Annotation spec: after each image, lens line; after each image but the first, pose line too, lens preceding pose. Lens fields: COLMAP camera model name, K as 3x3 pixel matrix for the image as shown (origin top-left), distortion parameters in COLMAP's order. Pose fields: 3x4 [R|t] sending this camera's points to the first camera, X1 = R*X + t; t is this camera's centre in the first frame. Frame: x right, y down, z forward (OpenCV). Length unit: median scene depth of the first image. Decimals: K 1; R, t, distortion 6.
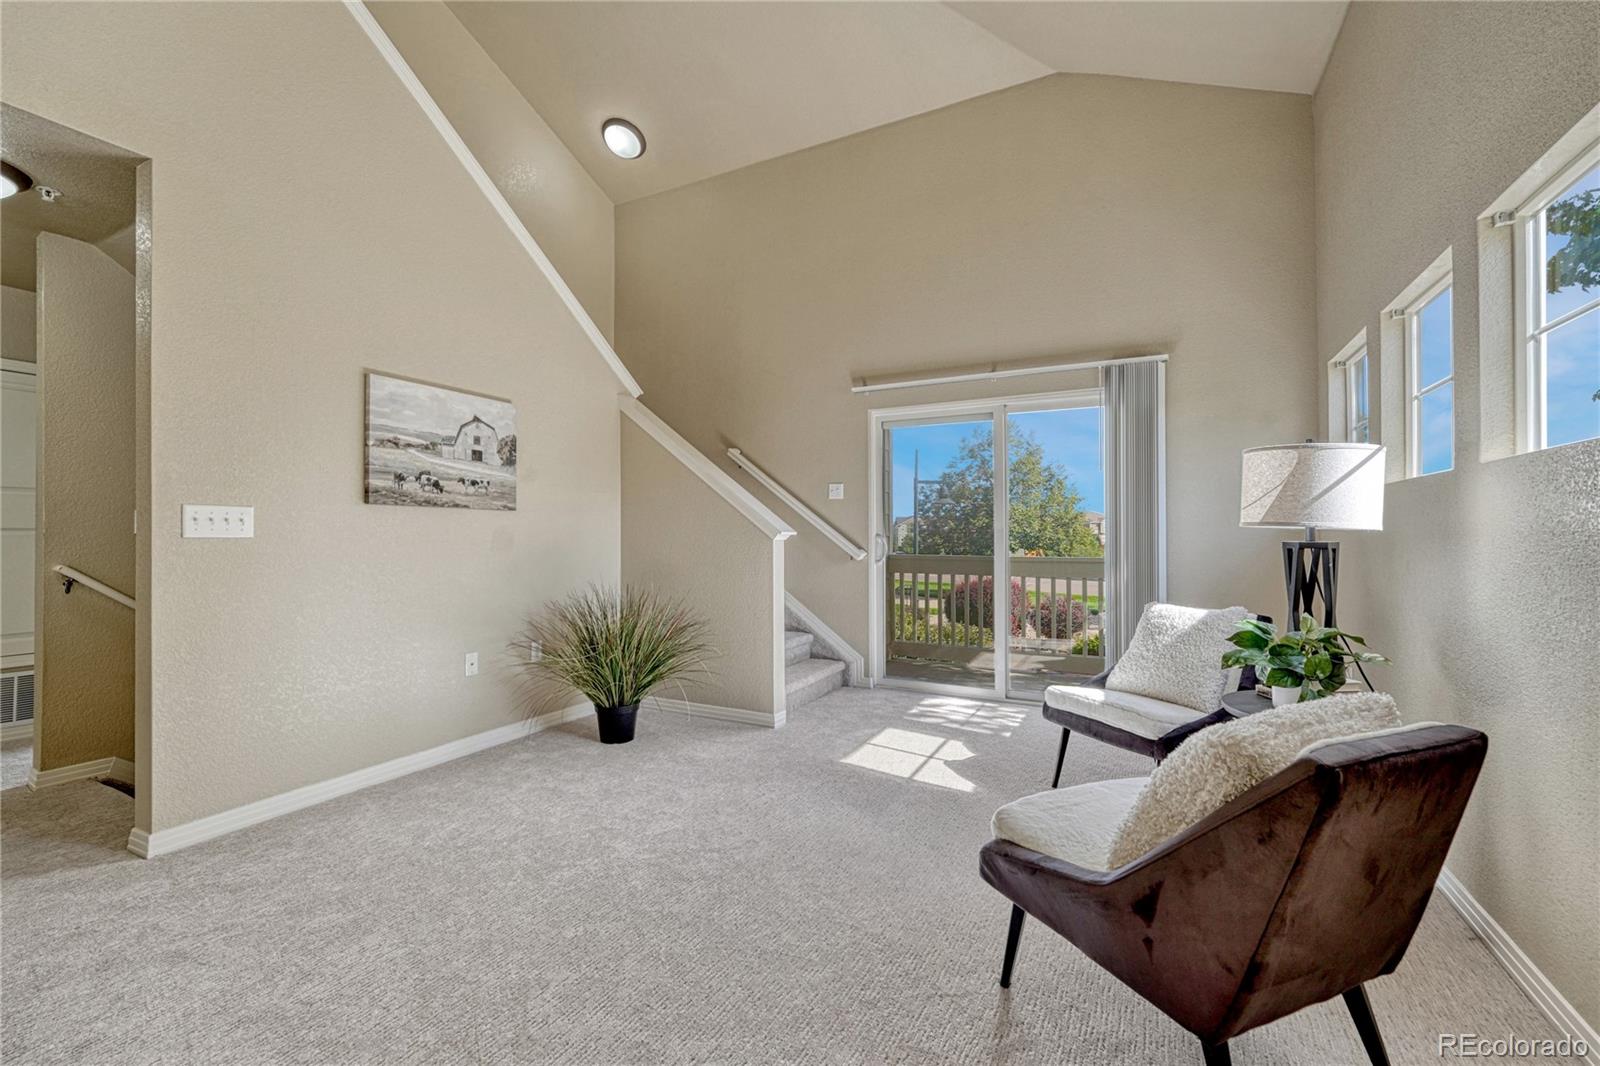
lens RADIAL K [[657.1, 0, 800.8], [0, 657.1, 531.3], [0, 0, 1]] dist [-0.016355, 0.002550]
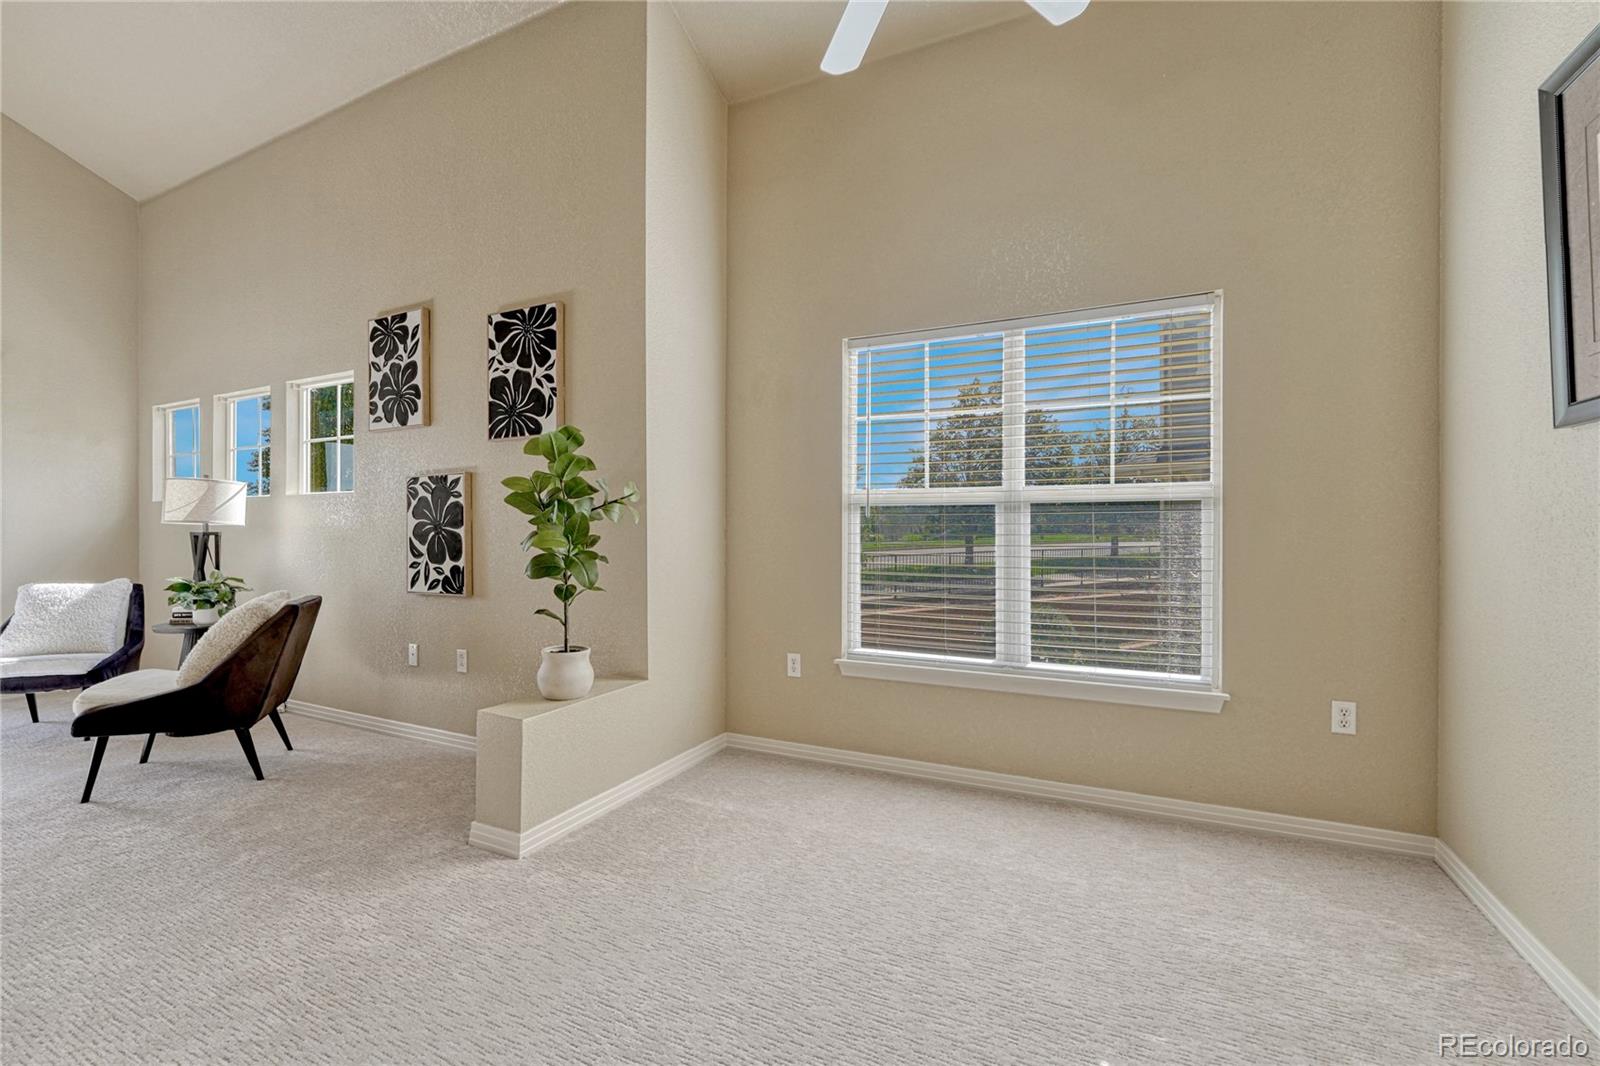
lens RADIAL K [[683.7, 0, 794.3], [0, 683.7, 530.9], [0, 0, 1]] dist [-0.009008, -0.000127]
pose [[-0.022824, -0.001651, 0.999738, -0.699104], [-0.002784, 0.999995, 0.001588, 0.003342], [-0.999736, -0.002747, -0.022828, -0.361306]]
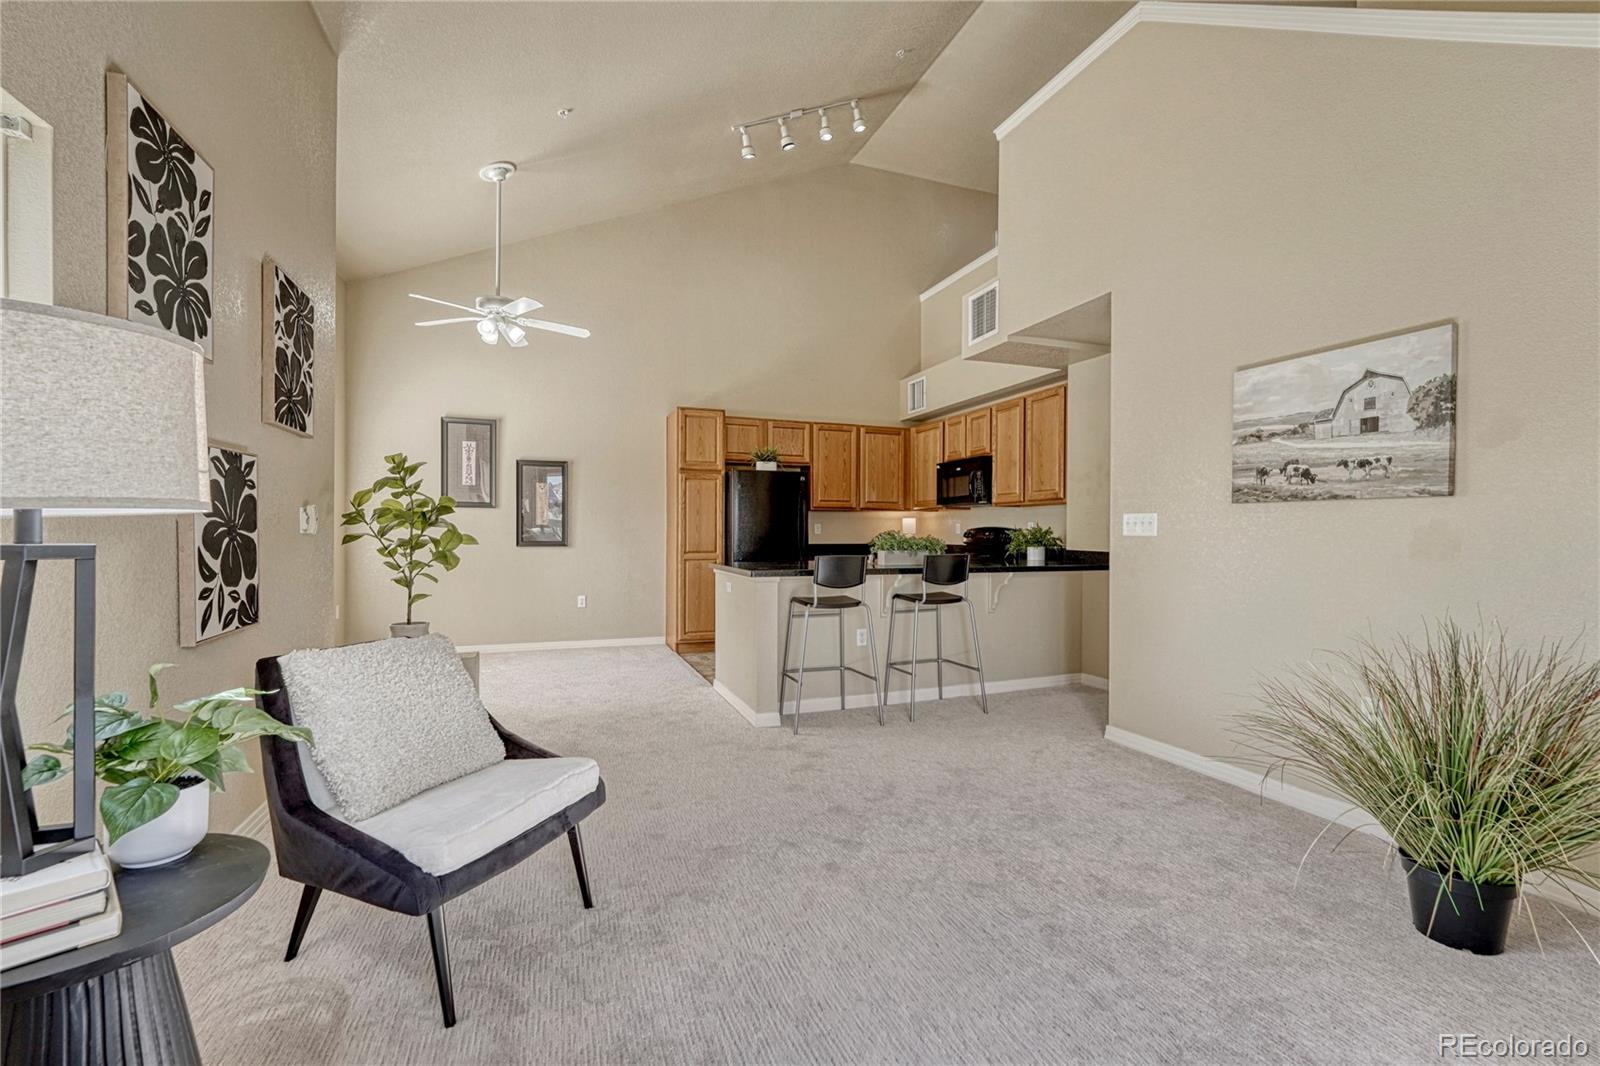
lens RADIAL K [[669.0, 0, 797.2], [0, 669.0, 533.3], [0, 0, 1]] dist [-0.013247, 0.000827]
pose [[-0.669407, -0.001810, -0.742893, 0.474003], [-0.000161, 0.999997, -0.002291, 0.005481], [0.742895, -0.001414, -0.669406, 1.031285]]
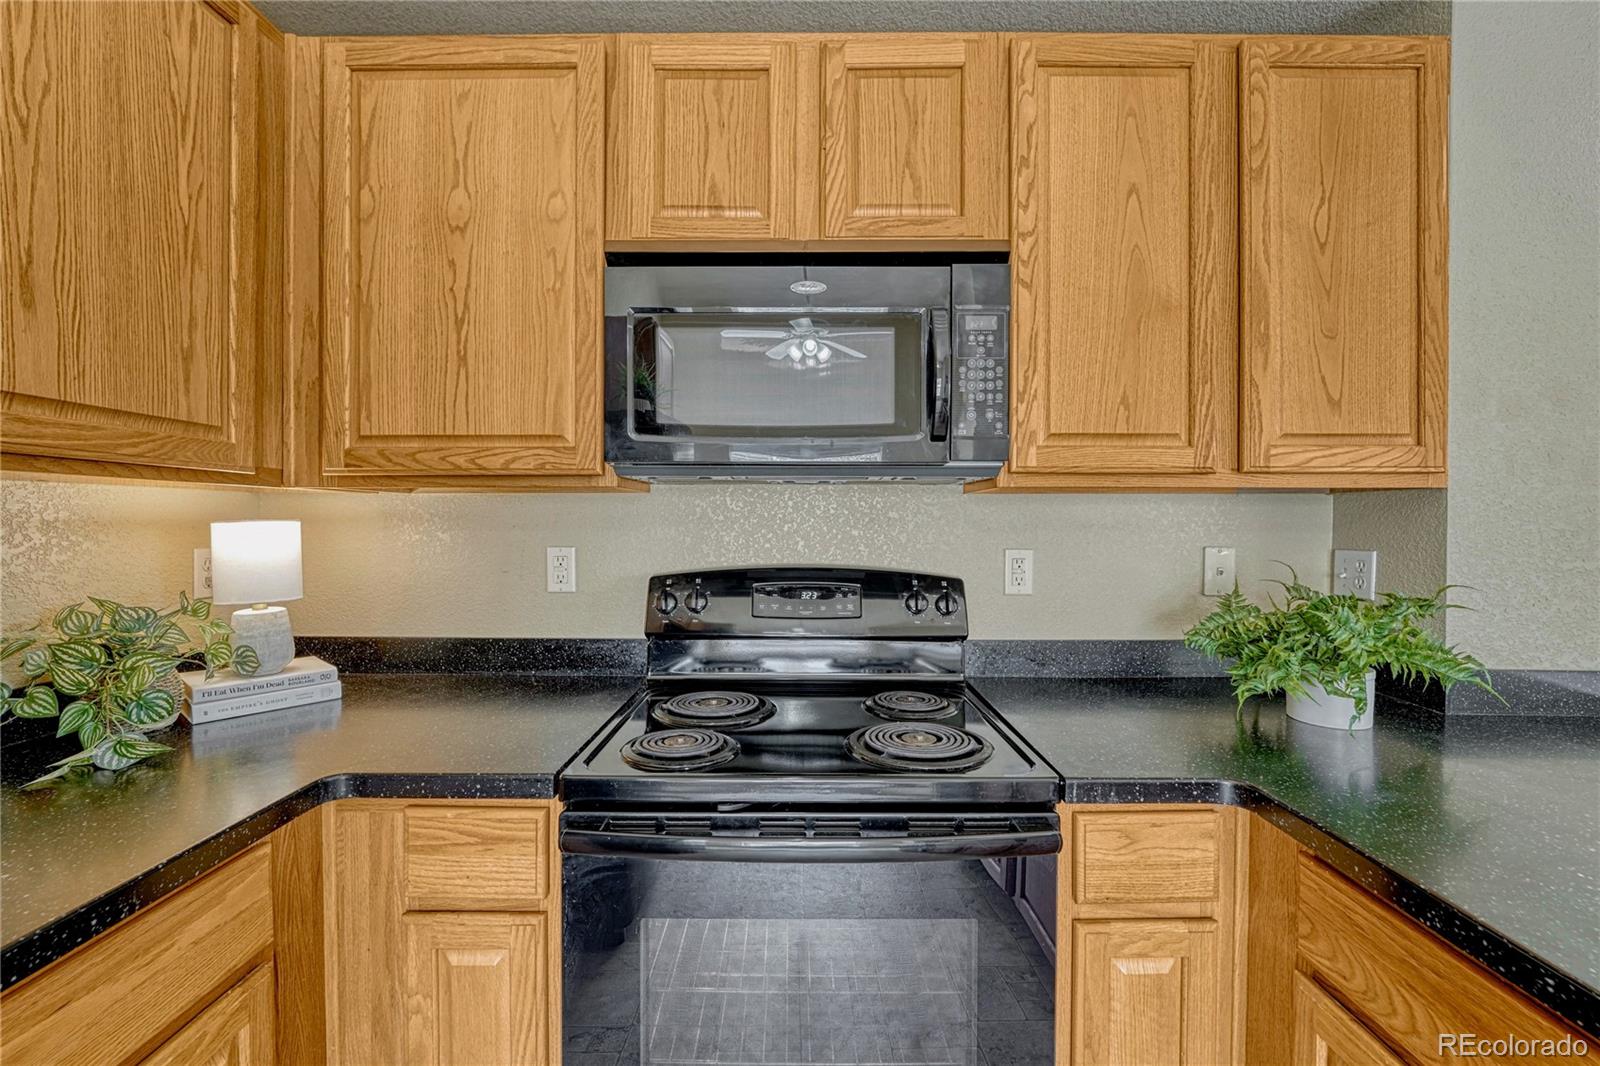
lens RADIAL K [[665.4, 0, 800.0], [0, 665.4, 524.2], [0, 0, 1]] dist [-0.015958, 0.004468]
pose [[0.459745, 0.006189, -0.888029, -0.926291], [0.002197, 0.999965, 0.008107, -0.052476], [0.888048, -0.005678, 0.459715, -0.083590]]
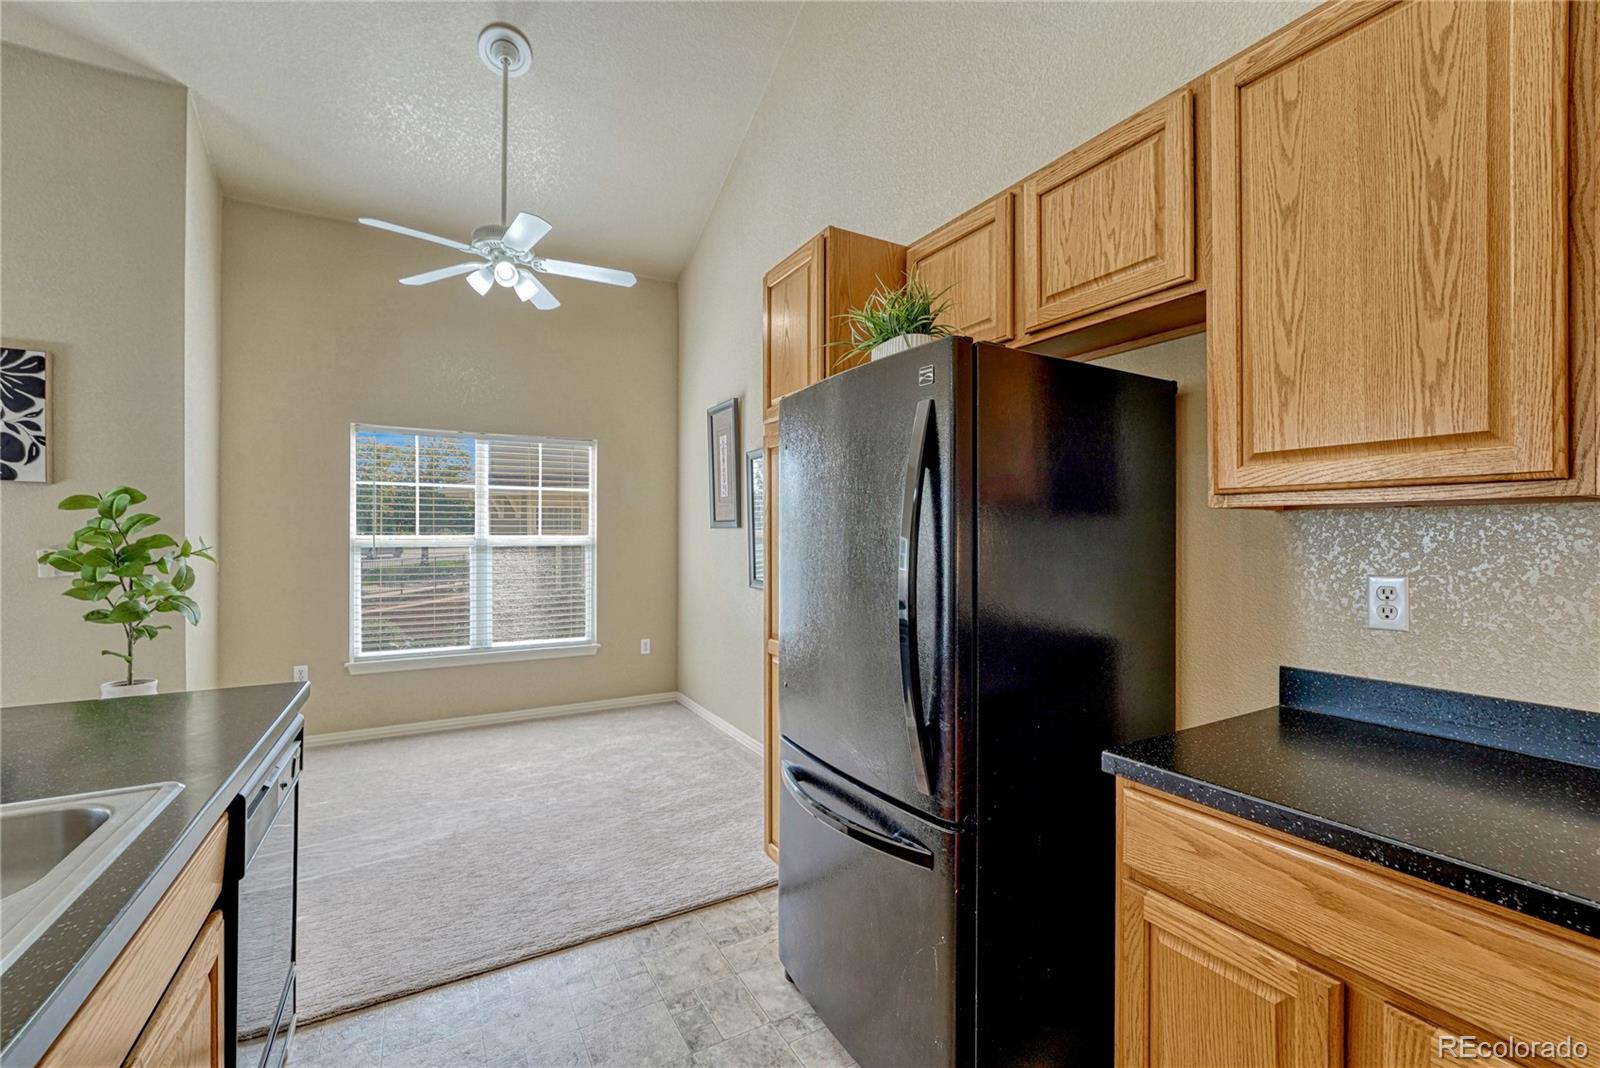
lens RADIAL K [[667.2, 0, 797.0], [0, 667.2, 534.3], [0, 0, 1]] dist [-0.013183, 0.005440]
pose [[-0.840597, -0.000121, 0.541661, -1.127439], [-0.002419, 0.999991, -0.003532, -0.054803], [-0.541655, -0.004279, -0.840590, 0.150843]]
